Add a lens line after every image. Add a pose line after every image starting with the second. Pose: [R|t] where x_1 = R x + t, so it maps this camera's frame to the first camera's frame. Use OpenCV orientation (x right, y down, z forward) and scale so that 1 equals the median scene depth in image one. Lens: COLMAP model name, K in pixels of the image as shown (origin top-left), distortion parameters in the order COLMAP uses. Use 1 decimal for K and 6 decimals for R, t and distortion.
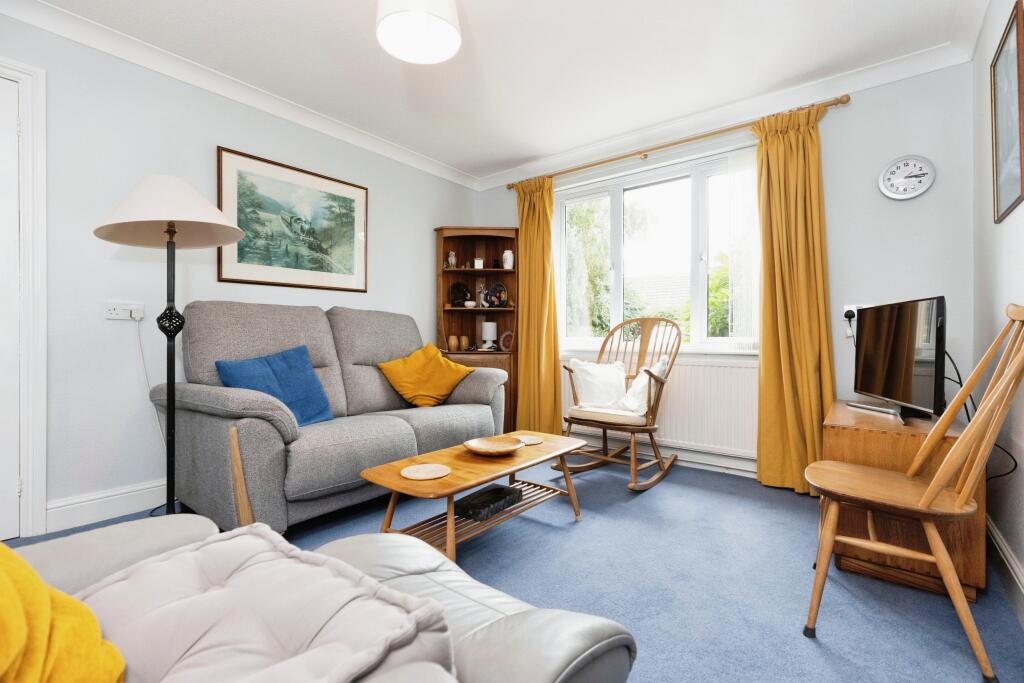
lens RADIAL K [[459.5, 0, 511.5], [0, 459.5, 336.6], [0, 0, 1]] dist [0.001970, -0.000021]
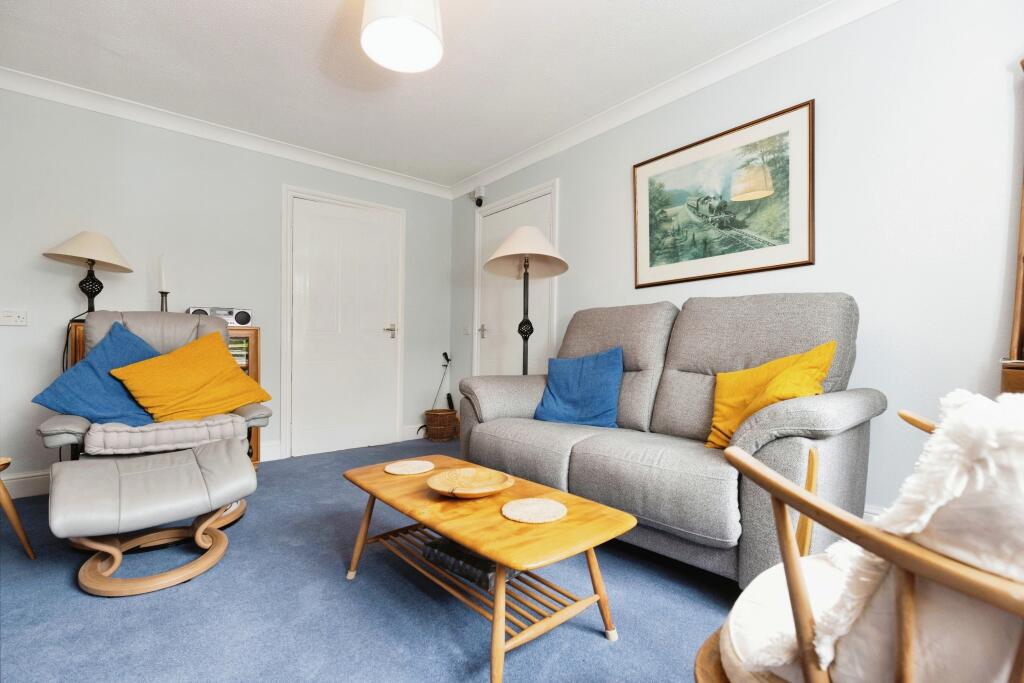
lens RADIAL K [[459.5, 0, 511.9], [0, 459.5, 346.8], [0, 0, 1]] dist [0.001970, -0.000021]
pose [[-0.196307, -0.001266, -0.980542, 0.452547], [0.007965, 0.999964, -0.002885, 0.018445], [0.980510, -0.008377, -0.196290, 0.838213]]
